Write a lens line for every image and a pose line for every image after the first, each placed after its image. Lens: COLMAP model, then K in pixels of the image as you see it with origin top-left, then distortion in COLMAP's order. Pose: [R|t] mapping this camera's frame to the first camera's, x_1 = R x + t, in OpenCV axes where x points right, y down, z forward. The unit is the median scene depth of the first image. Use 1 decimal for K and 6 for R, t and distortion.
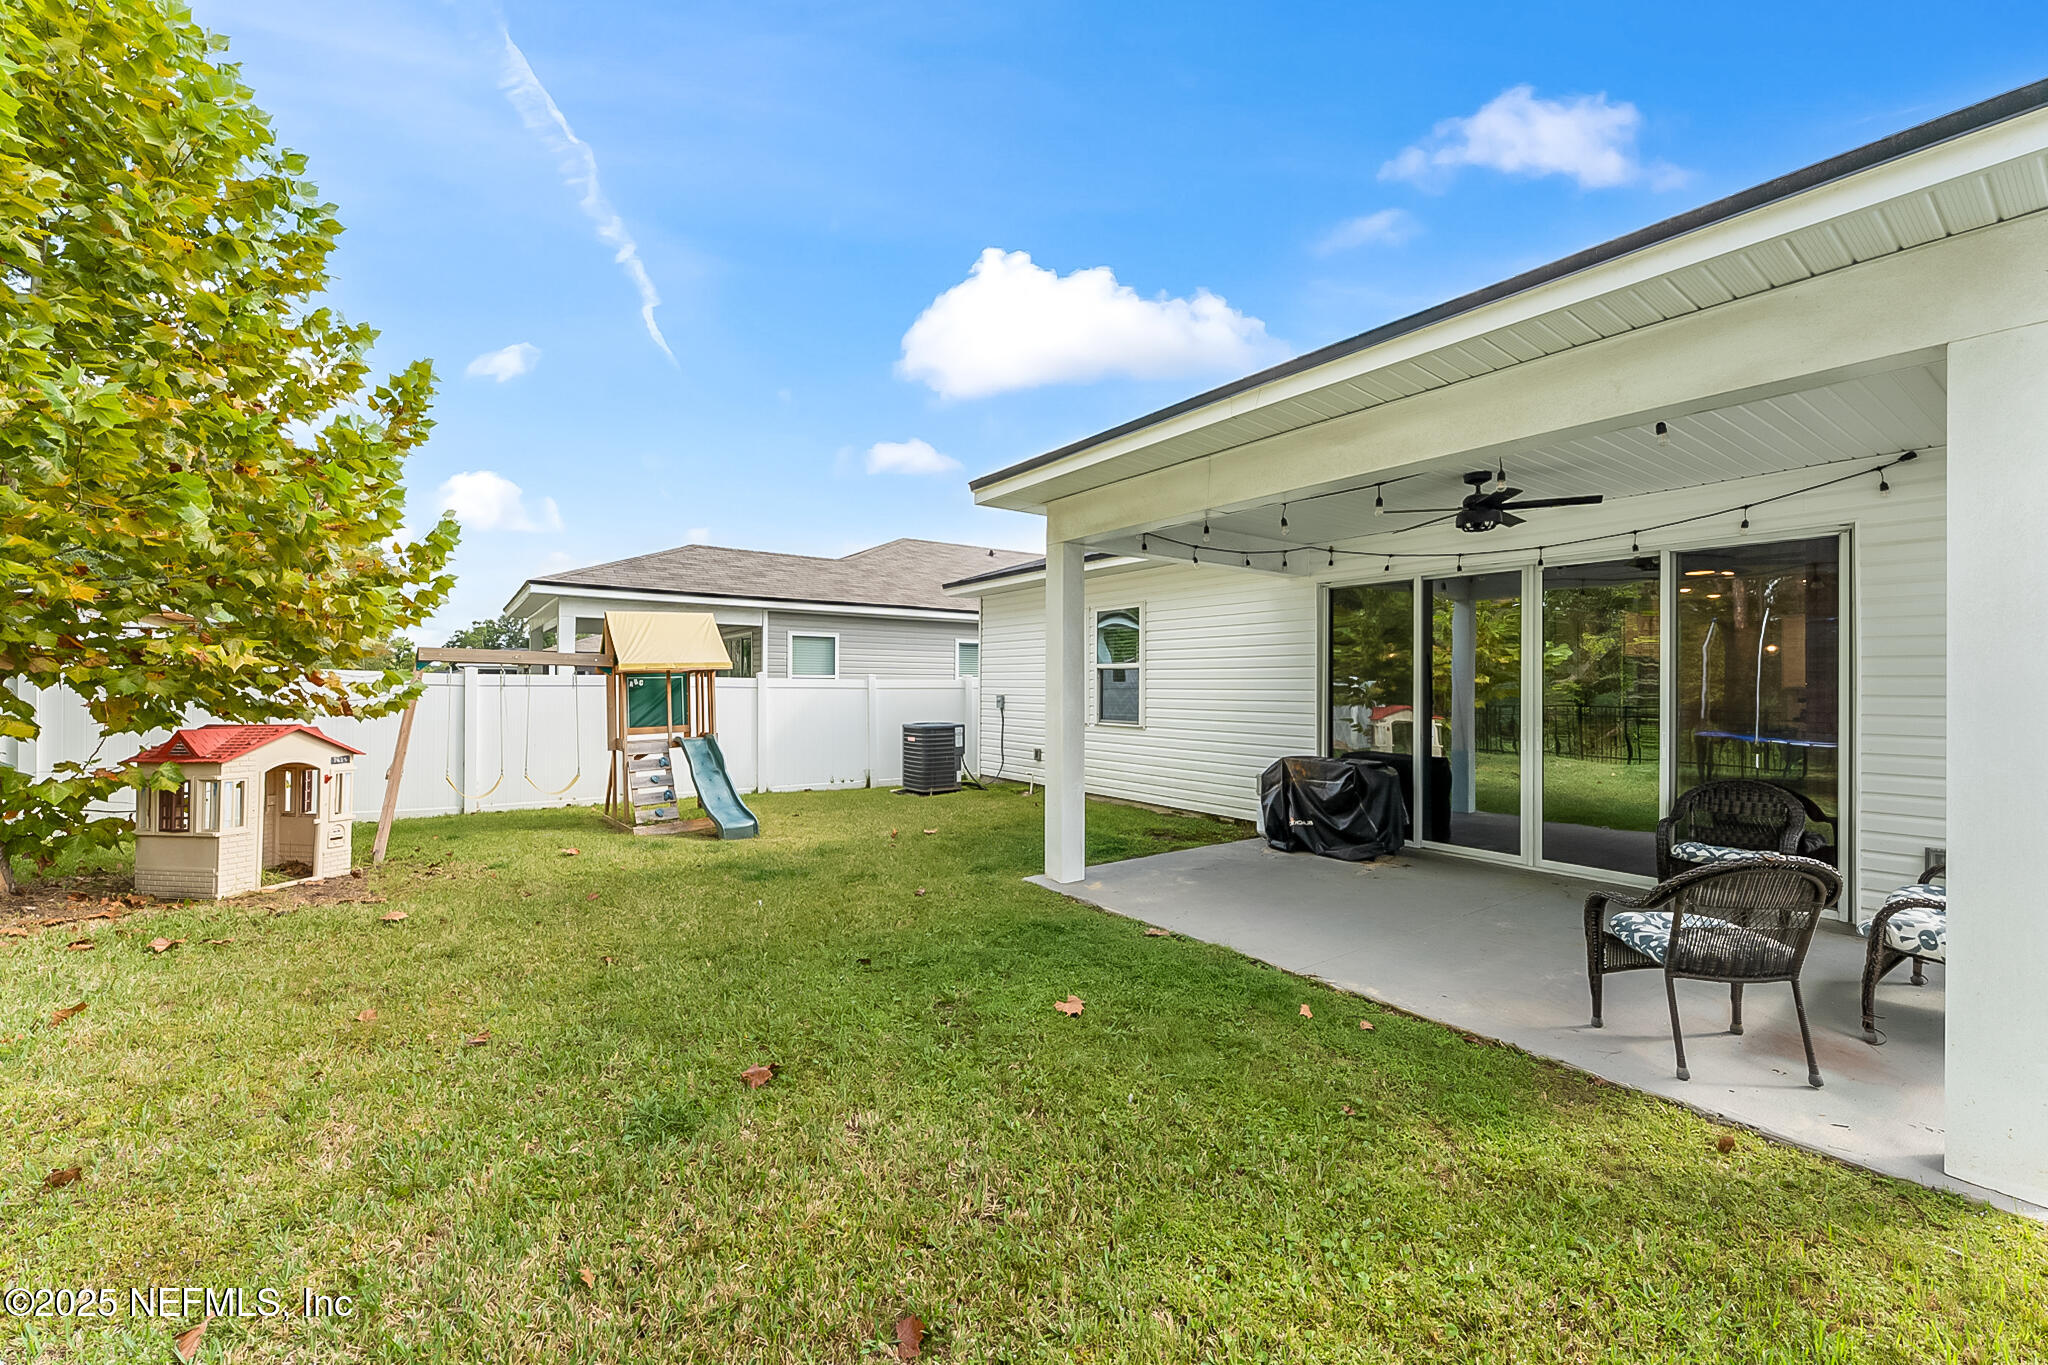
lens RADIAL K [[824.6, 0, 1027.2], [0, 824.6, 687.7], [0, 0, 1]] dist [-0.001047, -0.000176]
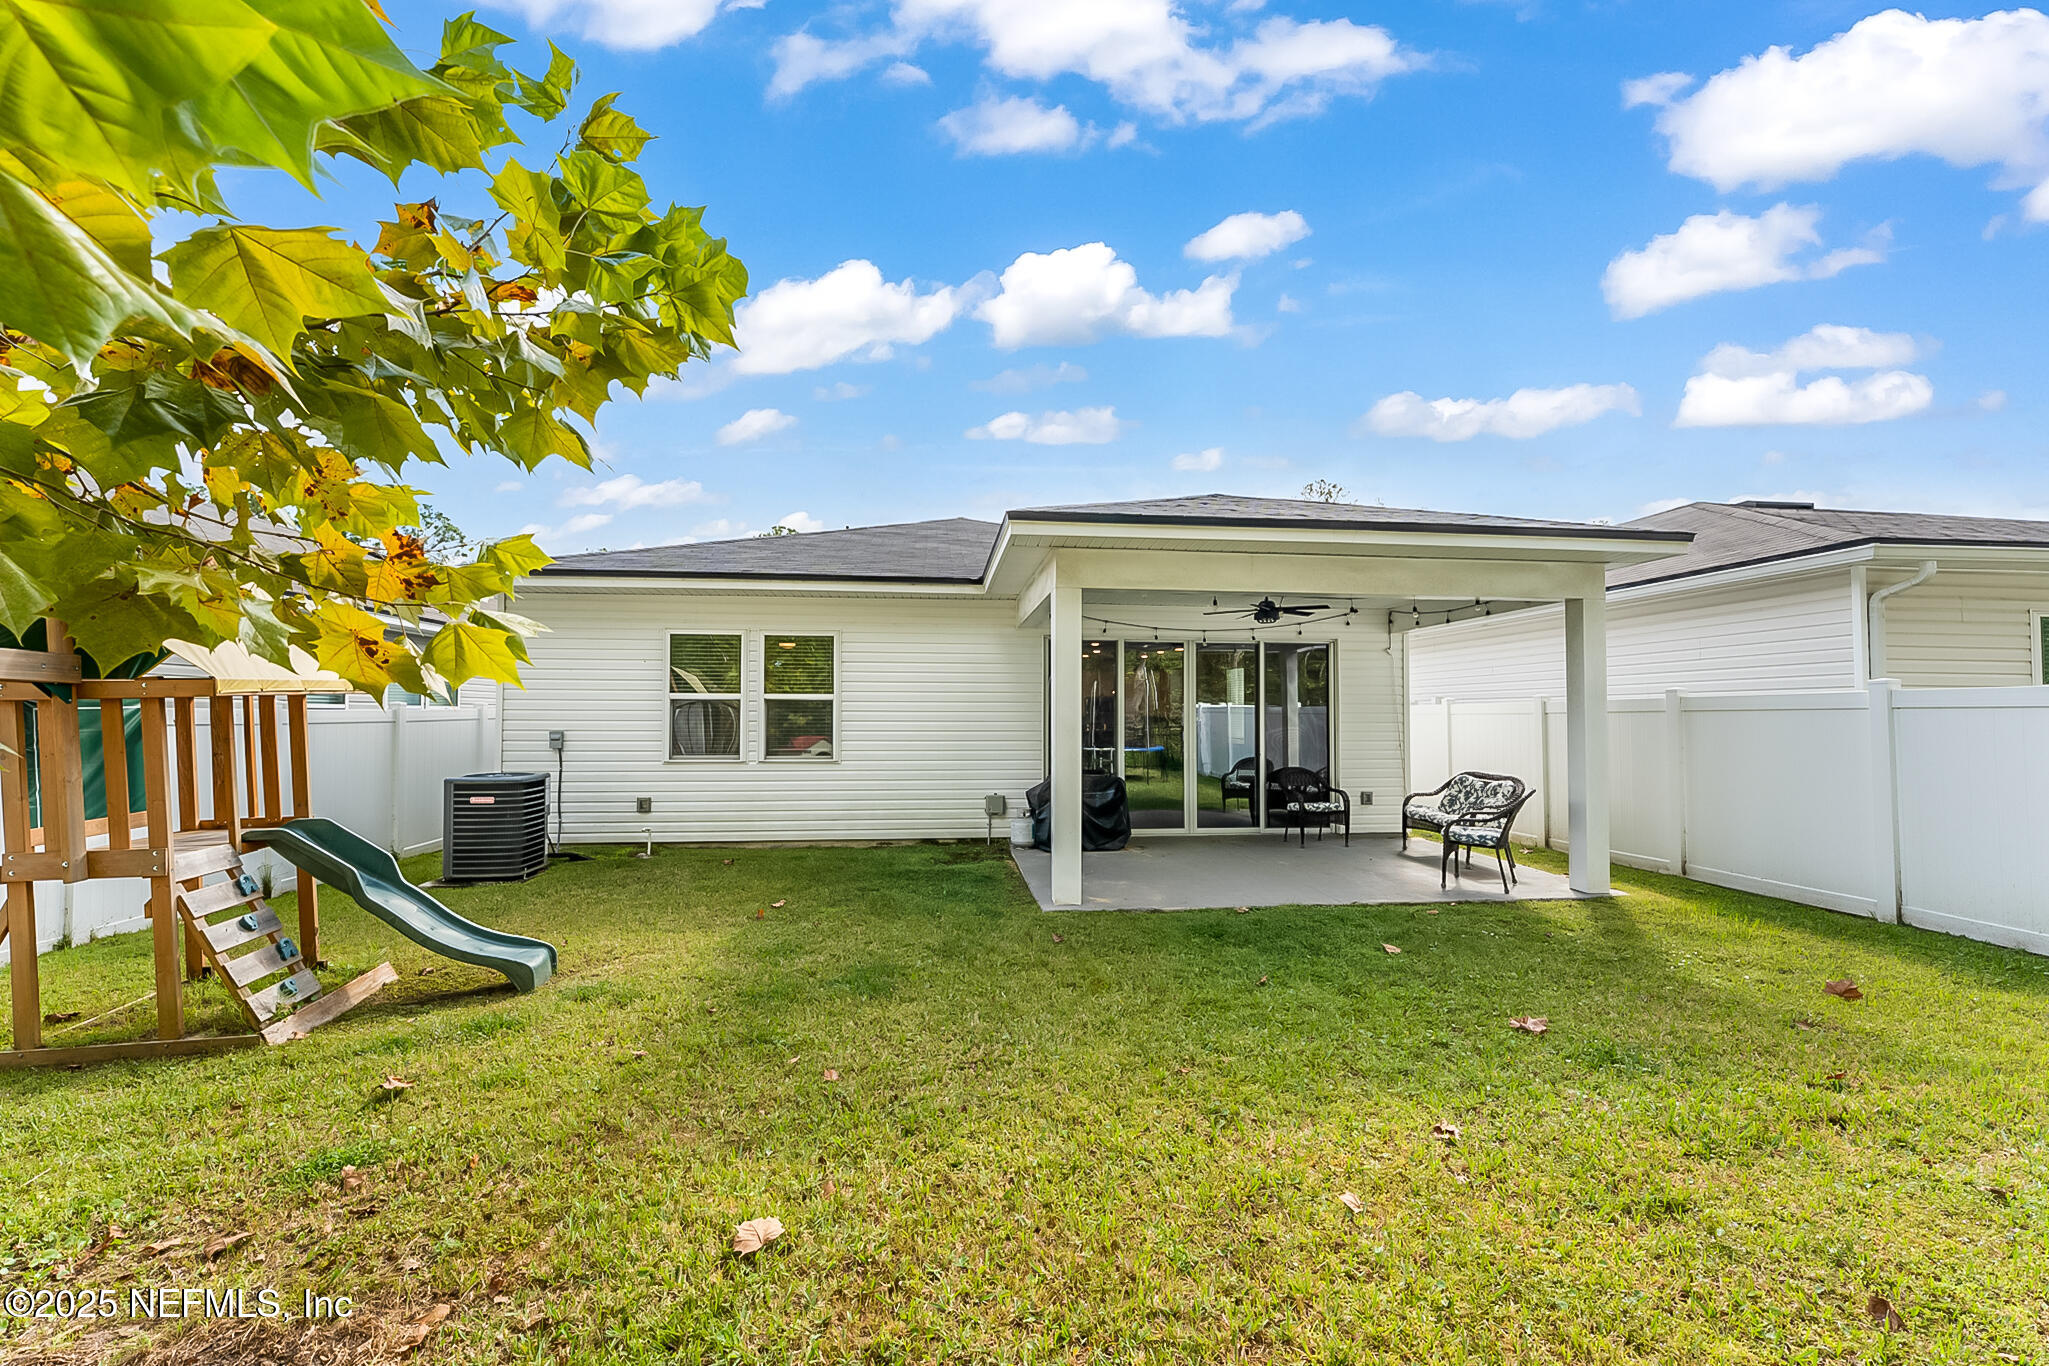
lens RADIAL K [[825.0, 0, 1027.7], [0, 825.0, 688.2], [0, 0, 1]] dist [-0.001047, -0.000176]
pose [[0.478483, 0.027621, 0.877663, -0.808534], [0.002492, 0.999458, -0.032812, -0.006442], [-0.878094, 0.017887, 0.478155, 0.466062]]
